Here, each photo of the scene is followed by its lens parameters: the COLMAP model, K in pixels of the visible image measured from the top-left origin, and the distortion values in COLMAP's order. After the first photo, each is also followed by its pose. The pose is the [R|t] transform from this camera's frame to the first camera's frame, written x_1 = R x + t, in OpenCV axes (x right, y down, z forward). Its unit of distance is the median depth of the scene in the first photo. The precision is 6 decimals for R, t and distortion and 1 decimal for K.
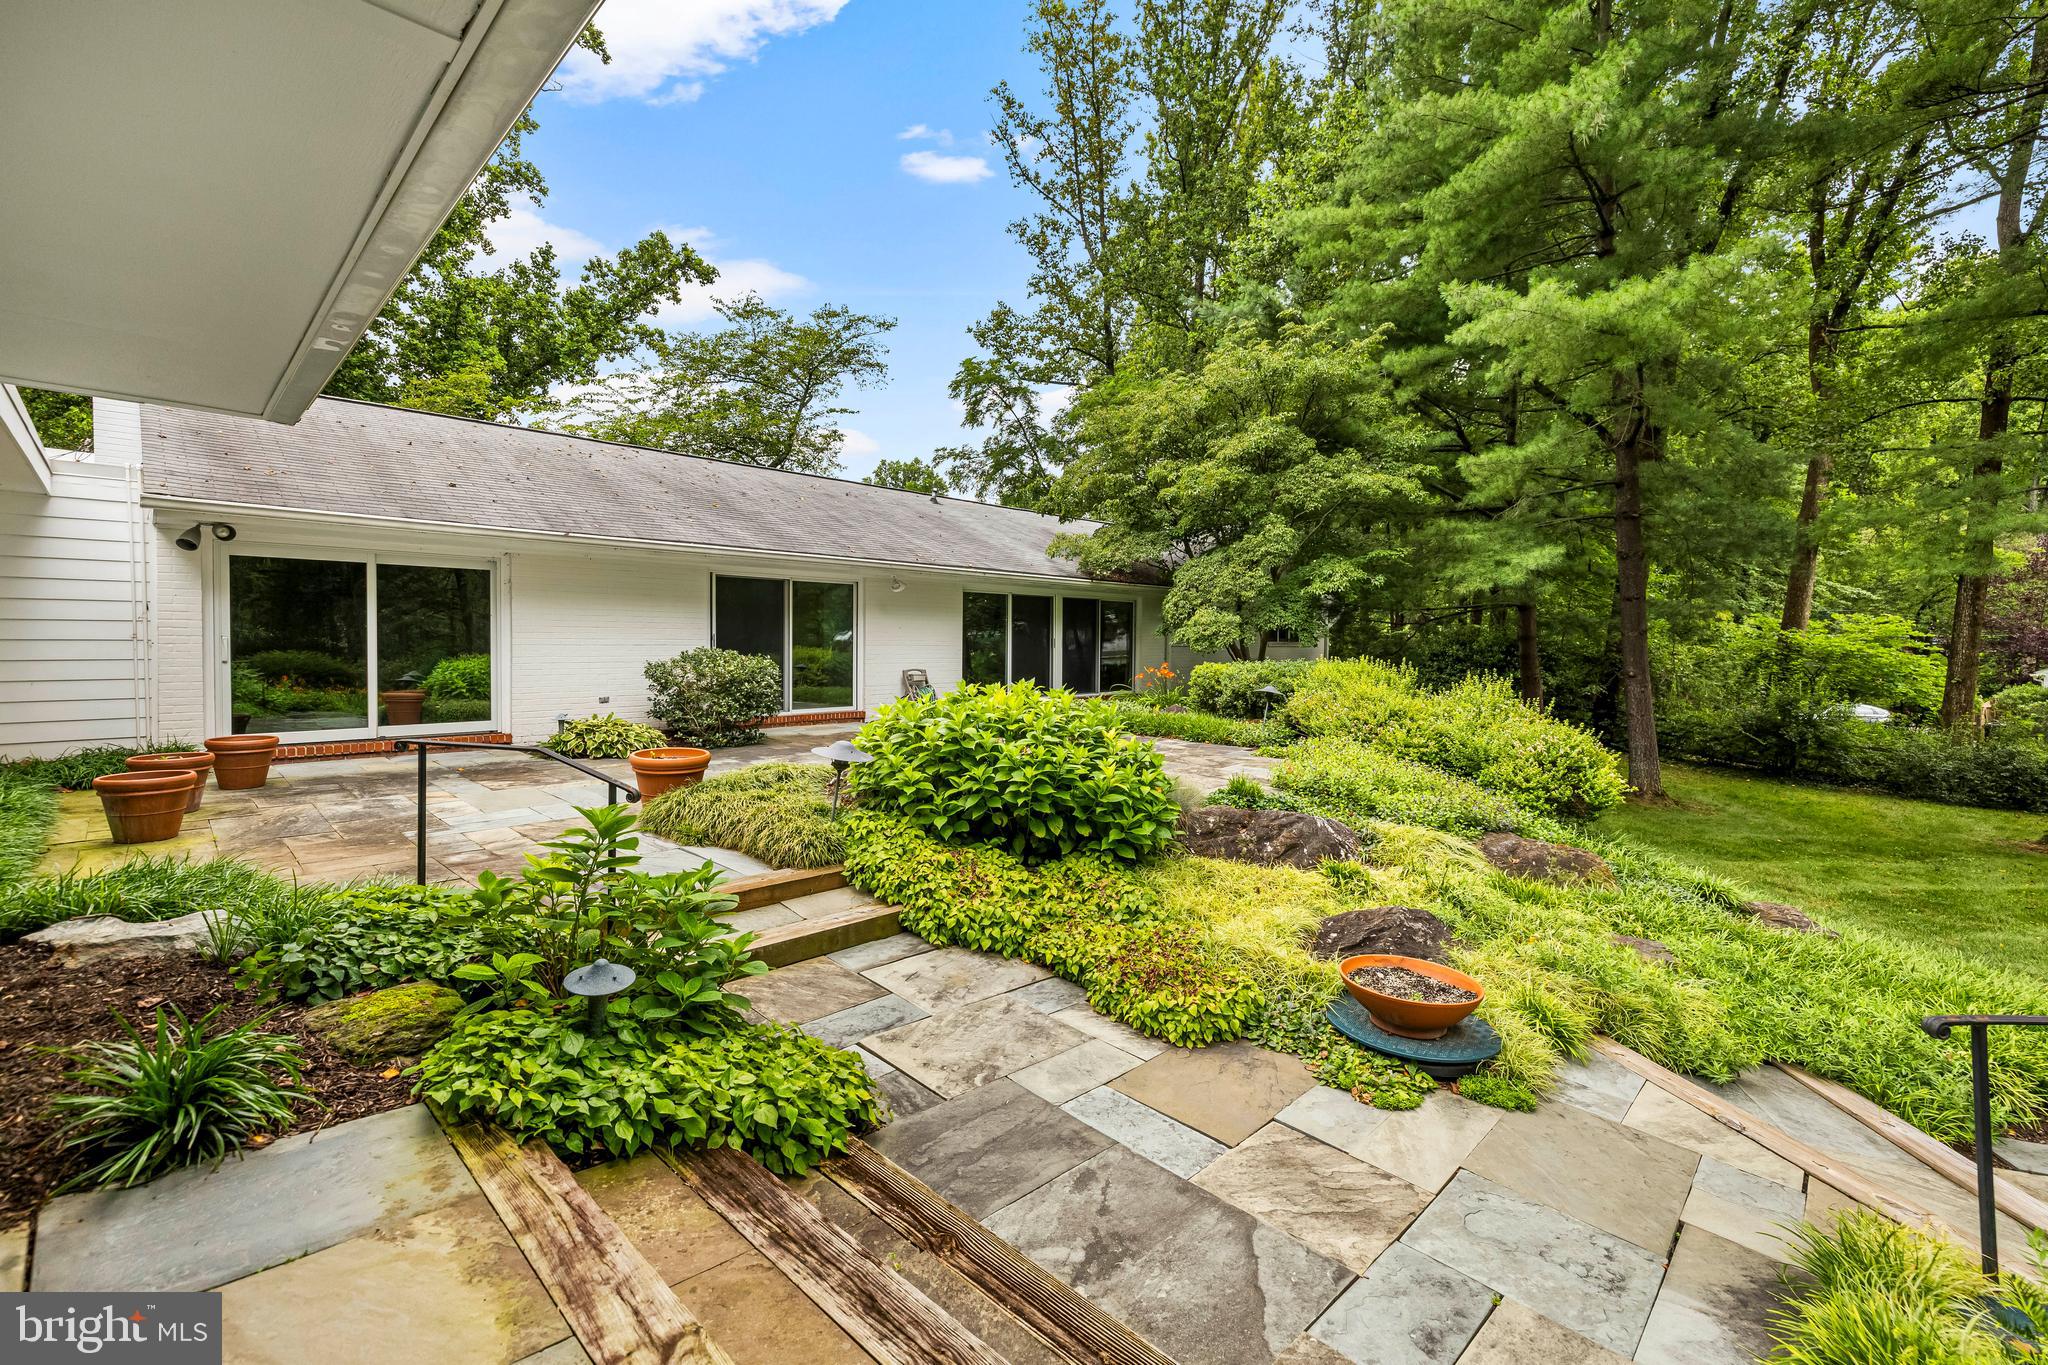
lens RADIAL K [[865.4, 0, 1018.0], [0, 865.4, 653.2], [0, 0, 1]] dist [0.014187, 0.000114]
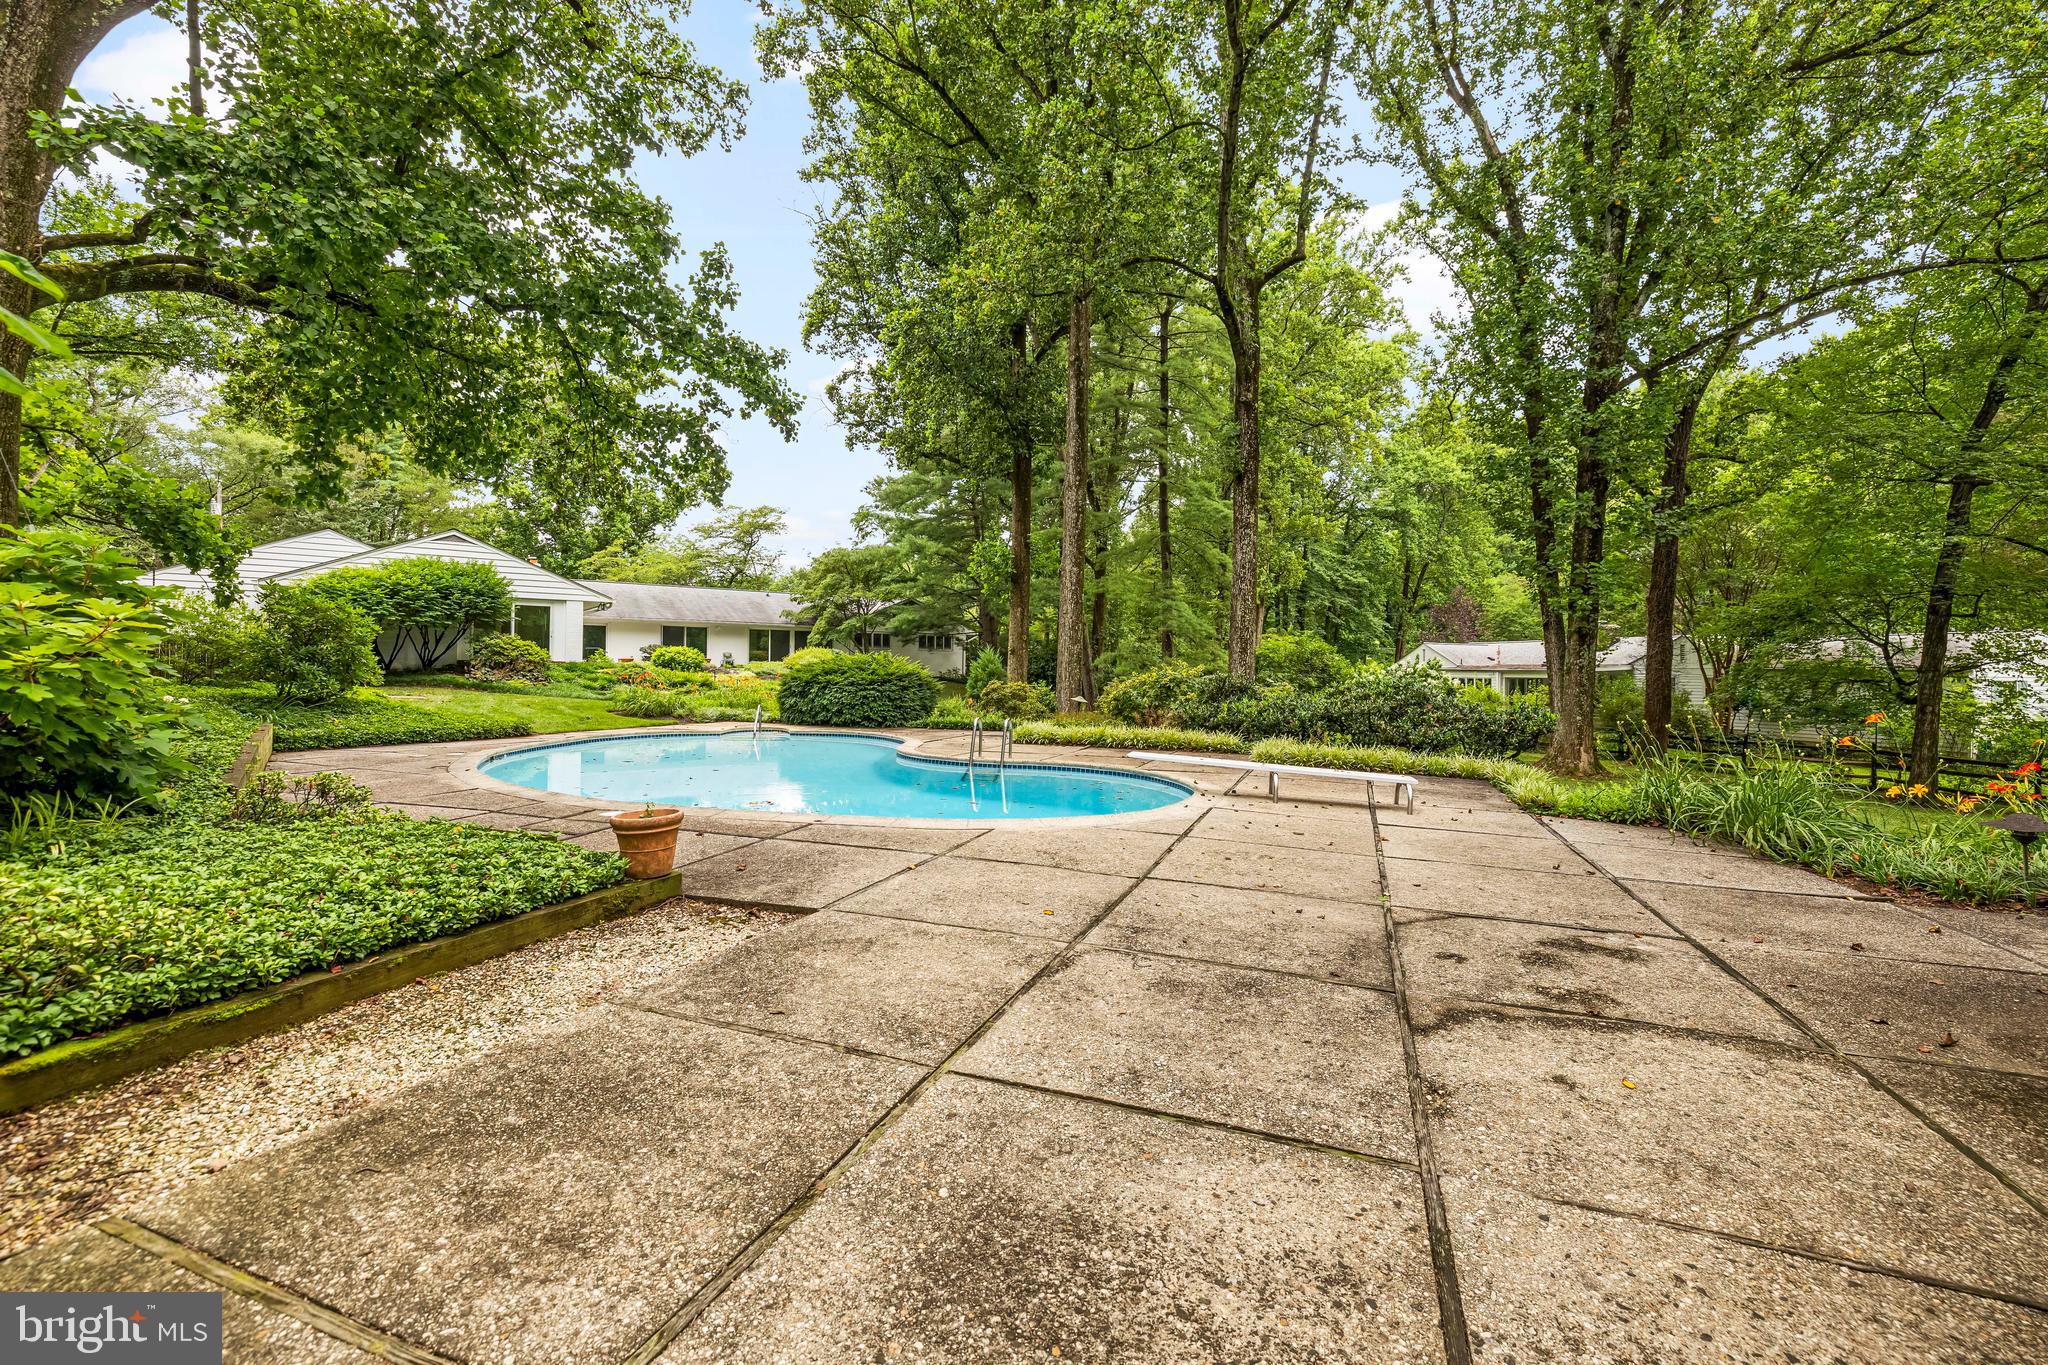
lens RADIAL K [[865.4, 0, 1017.7], [0, 865.4, 670.0], [0, 0, 1]] dist [0.014187, 0.000114]
pose [[0.986906, 0.000960, -0.161296, 0.678837], [-0.003130, 0.999908, -0.013201, 0.056698], [0.161268, 0.013533, 0.986818, -0.944796]]
